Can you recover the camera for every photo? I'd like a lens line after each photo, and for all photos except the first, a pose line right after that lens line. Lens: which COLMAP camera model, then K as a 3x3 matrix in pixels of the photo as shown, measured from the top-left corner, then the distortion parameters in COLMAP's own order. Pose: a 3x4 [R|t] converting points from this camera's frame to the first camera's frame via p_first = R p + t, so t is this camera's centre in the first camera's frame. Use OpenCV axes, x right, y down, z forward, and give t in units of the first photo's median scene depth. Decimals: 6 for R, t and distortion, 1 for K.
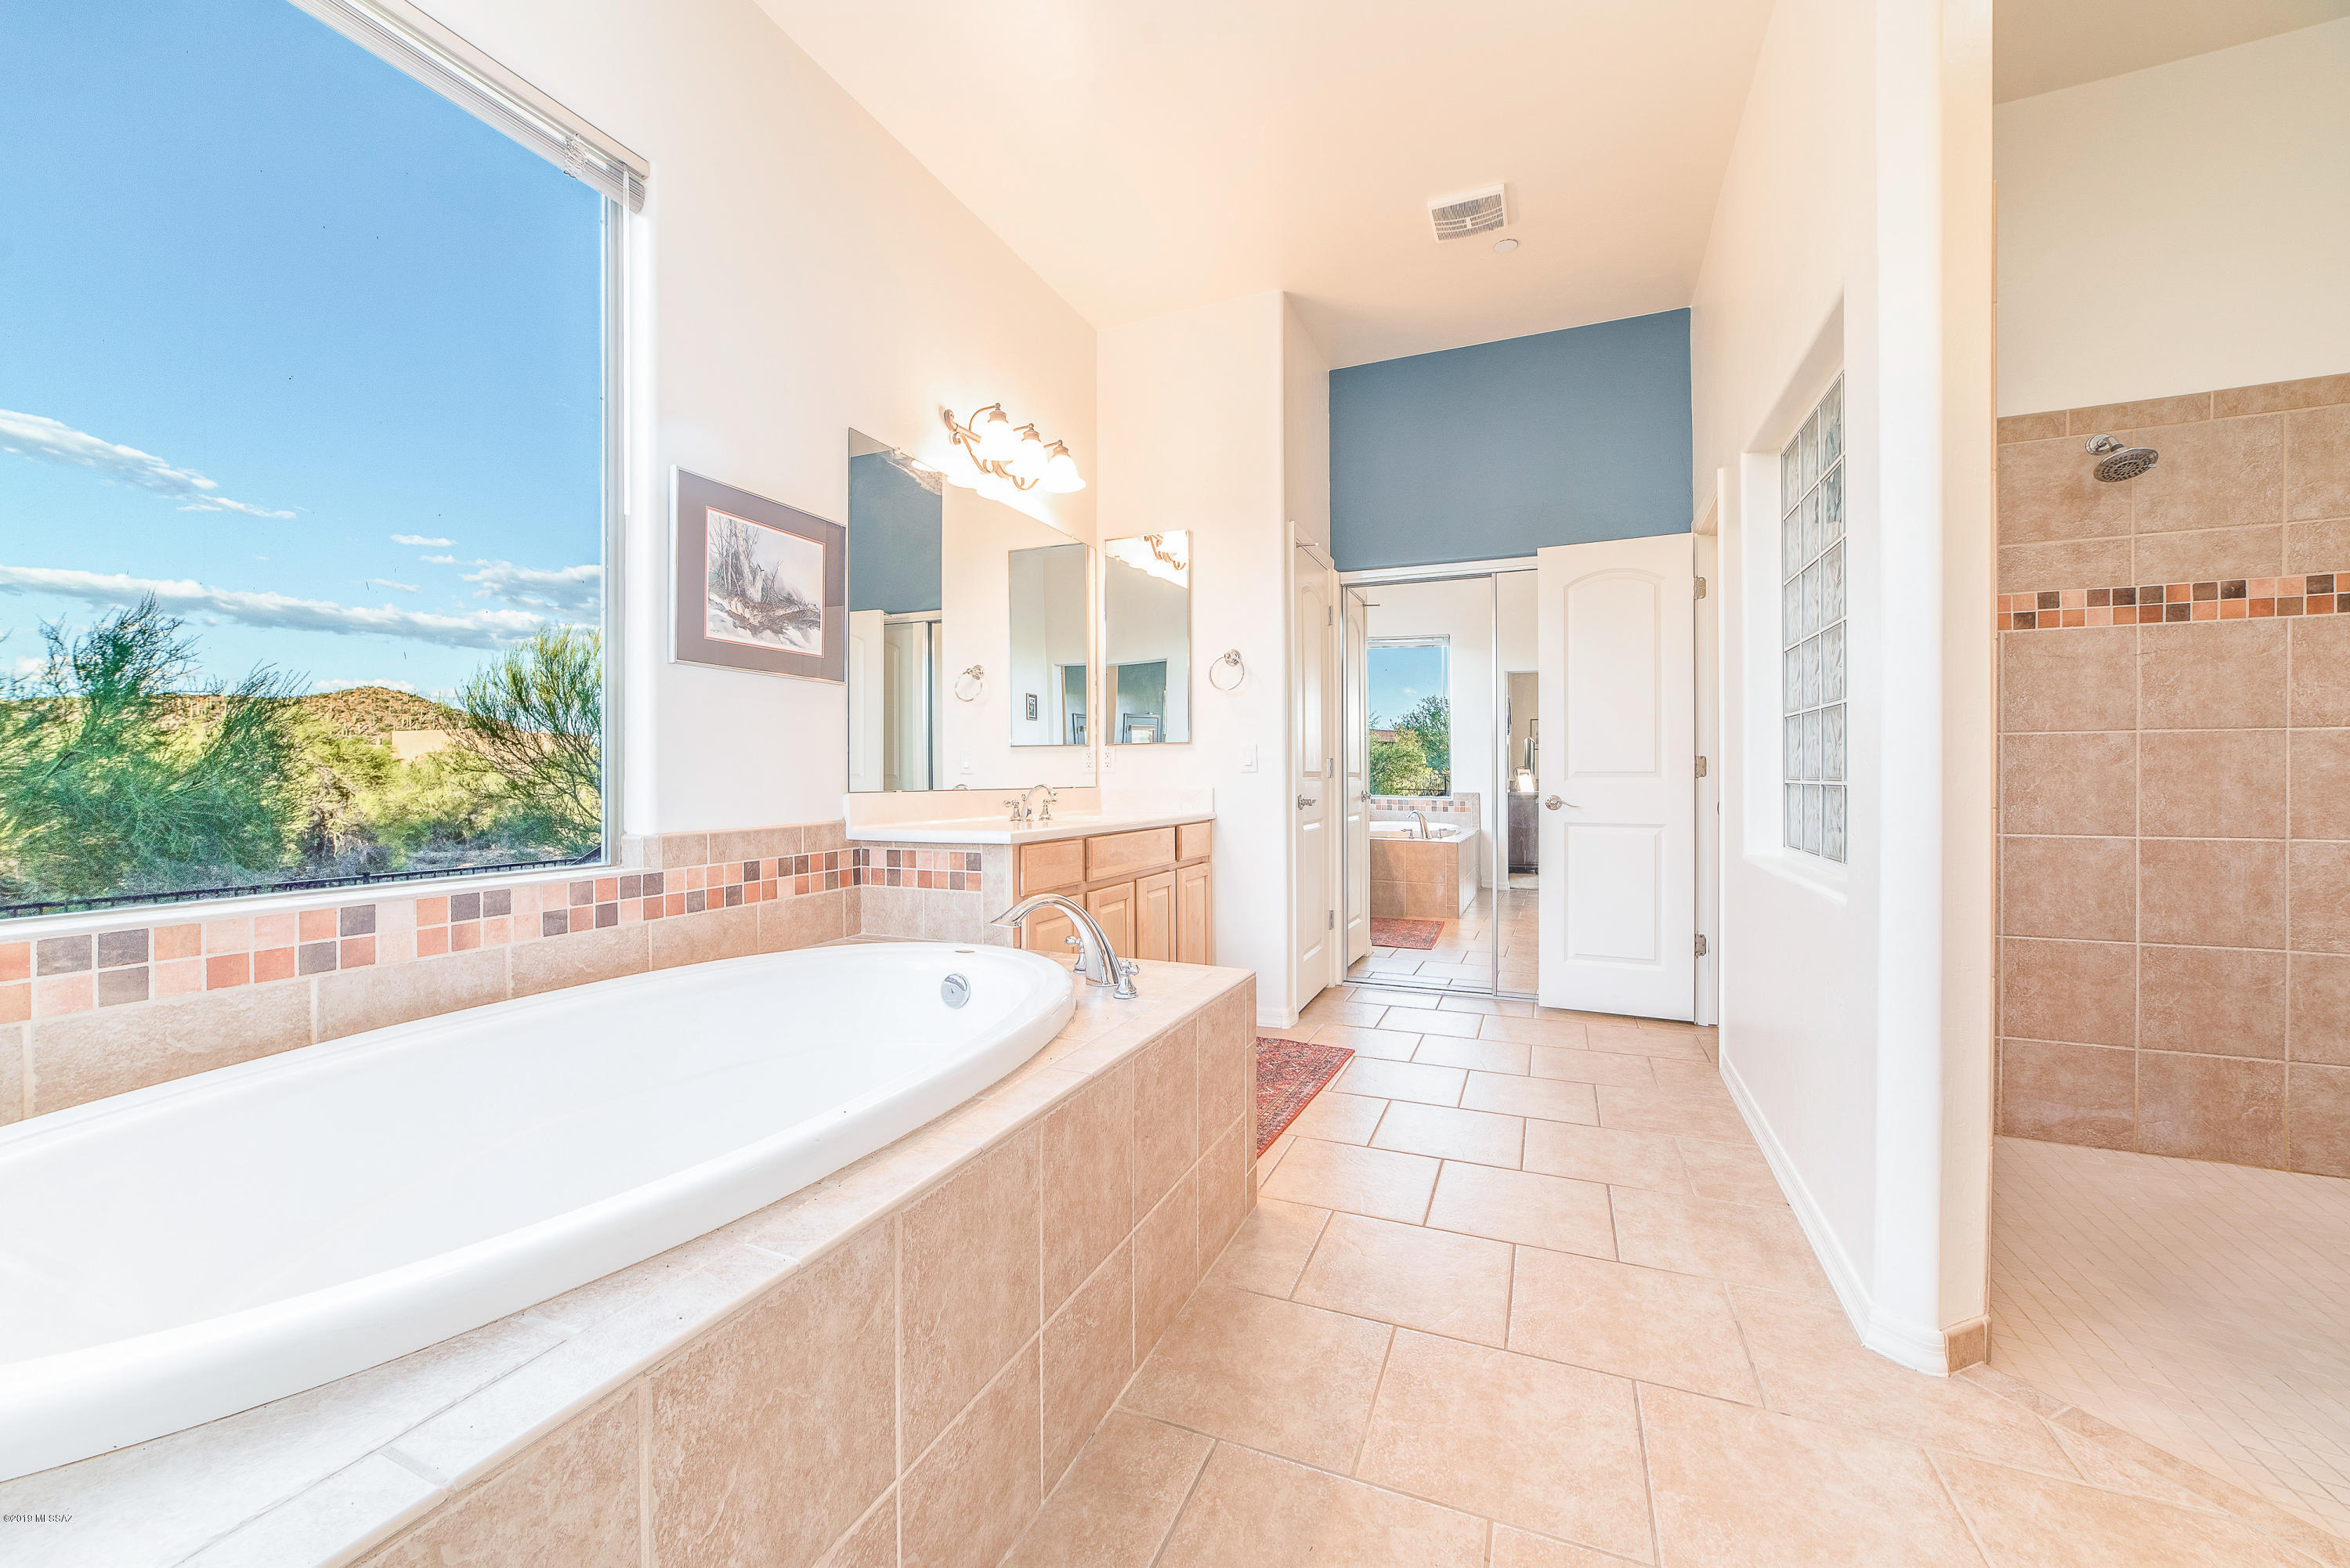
lens RADIAL K [[917.2, 0, 1169.0], [0, 917.2, 777.3], [0, 0, 1]] dist [-0.016195, 0.004891]
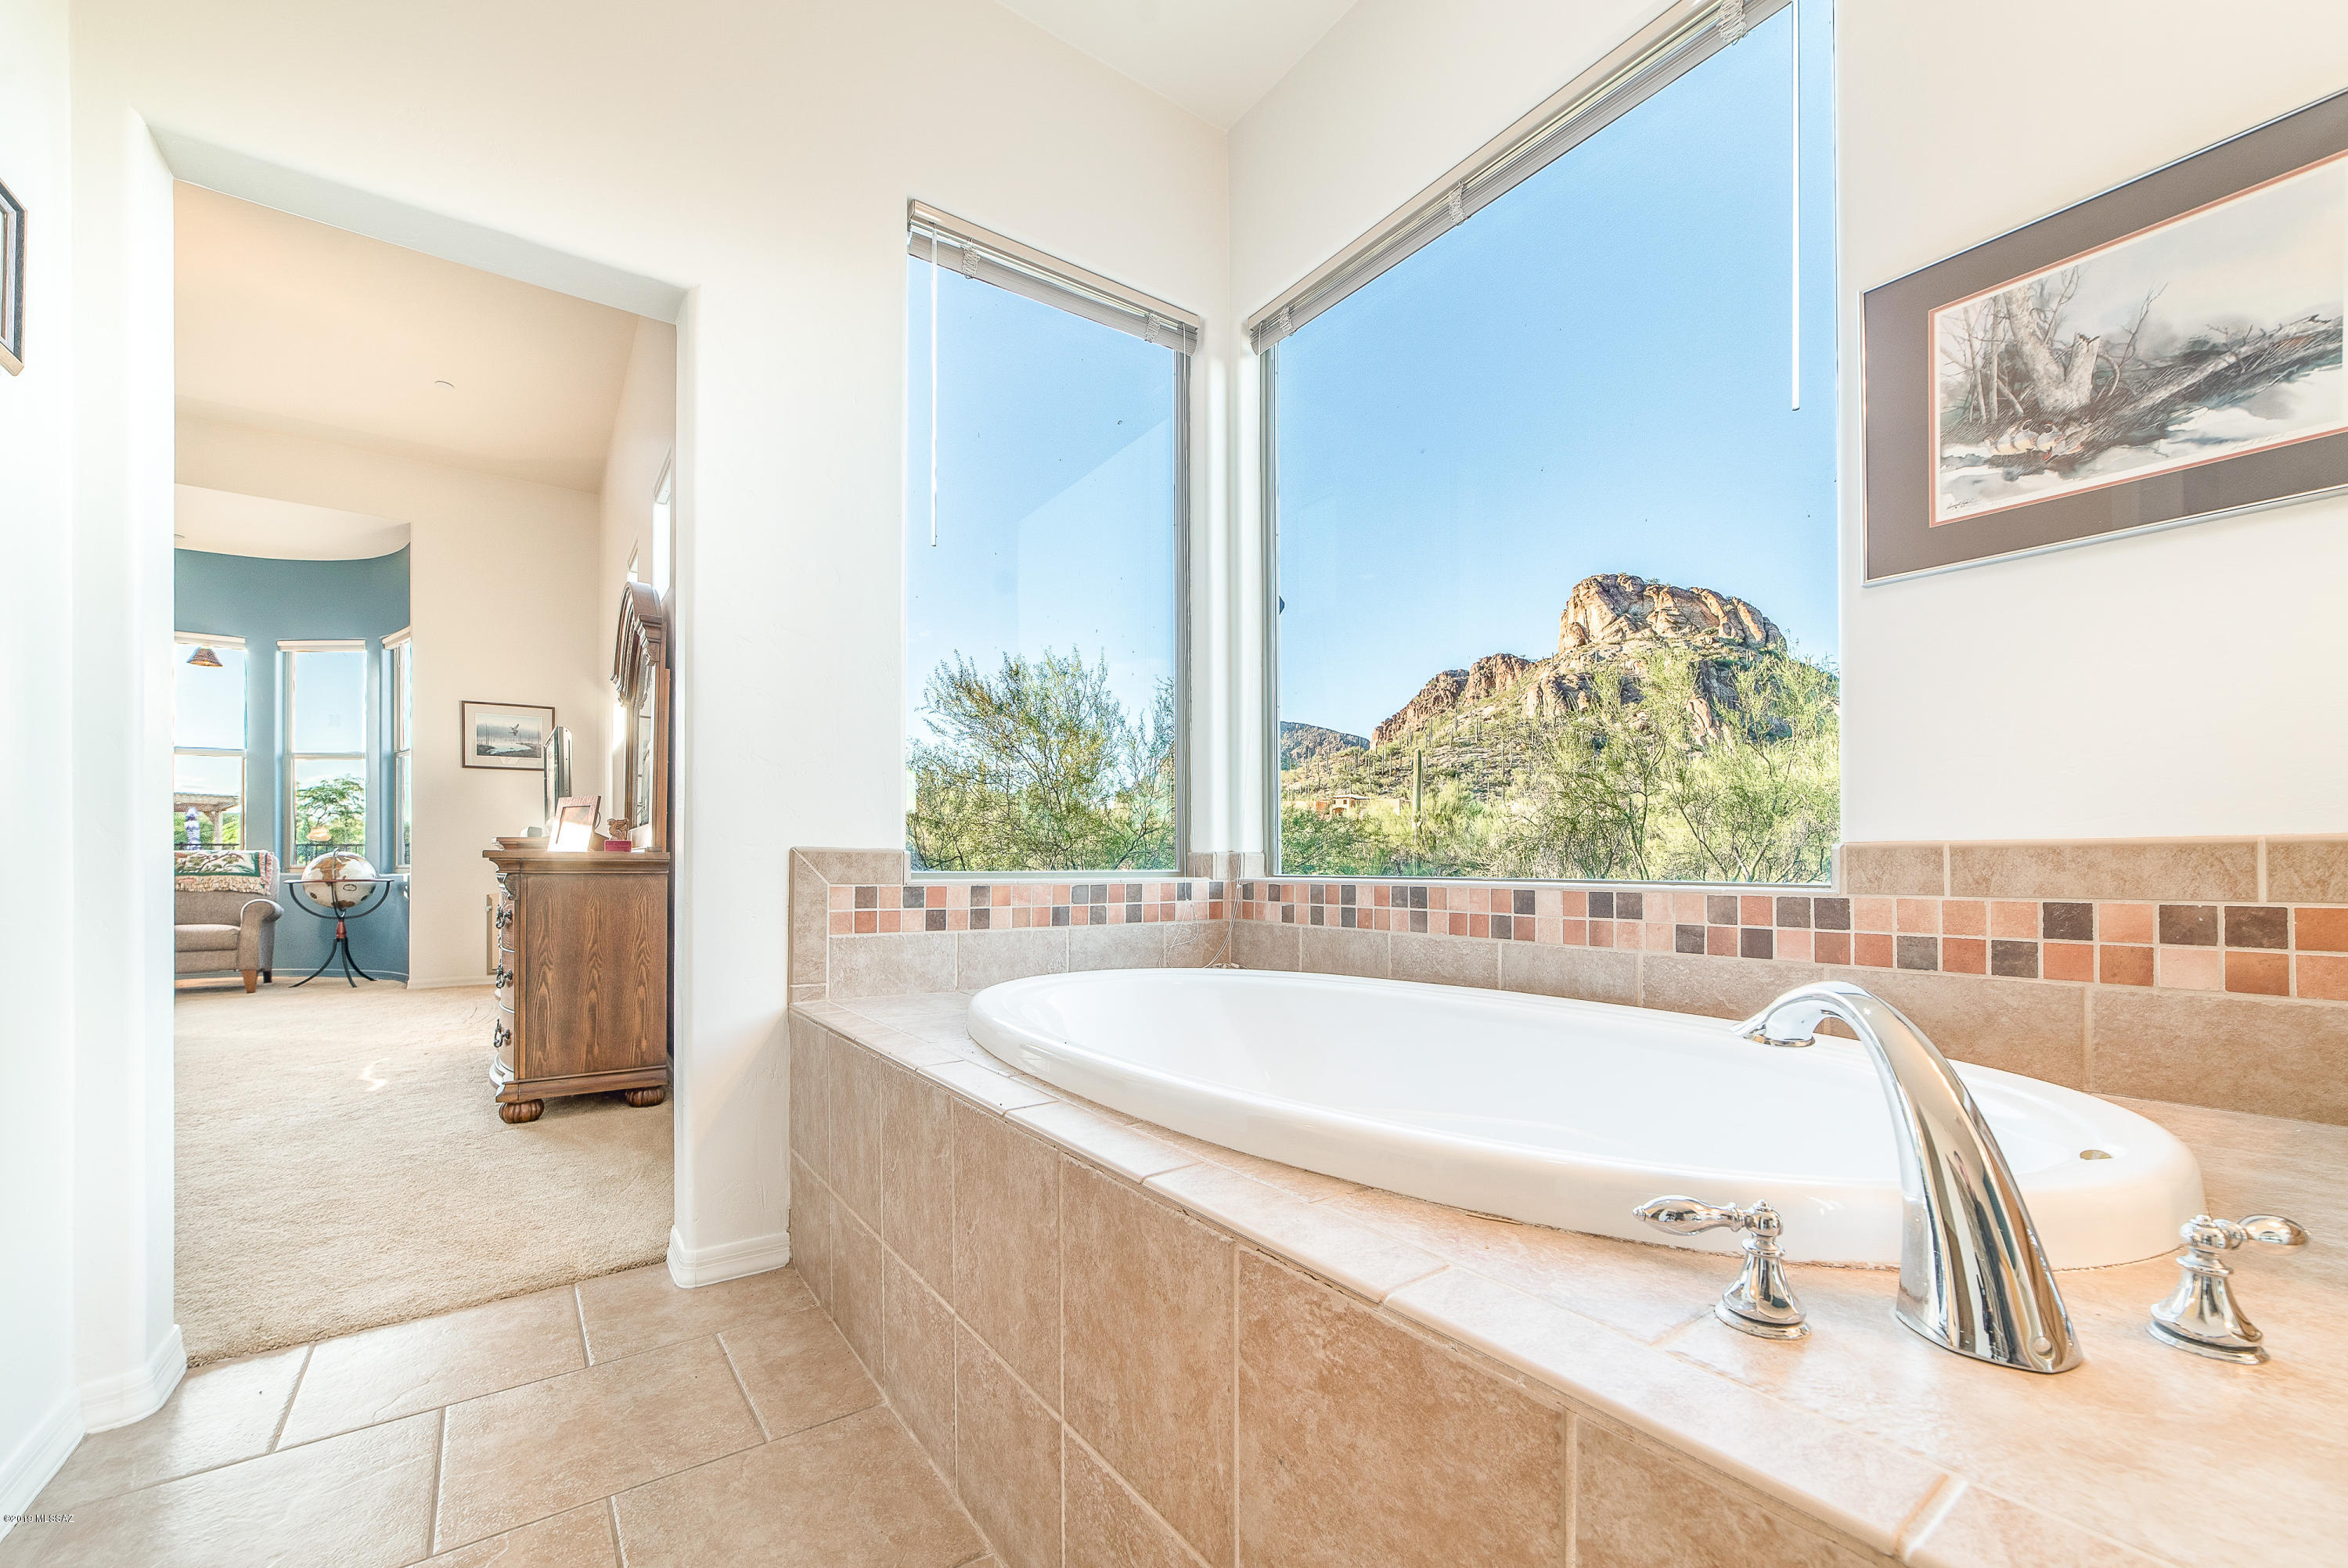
lens RADIAL K [[916.3, 0, 1170.2], [0, 916.3, 867.2], [0, 0, 1]] dist [-0.016195, 0.004891]
pose [[-0.523259, 0.005442, -0.852156, 0.277508], [-0.004366, 0.999949, 0.009066, 0.072304], [0.852163, 0.008465, -0.523208, 0.874395]]
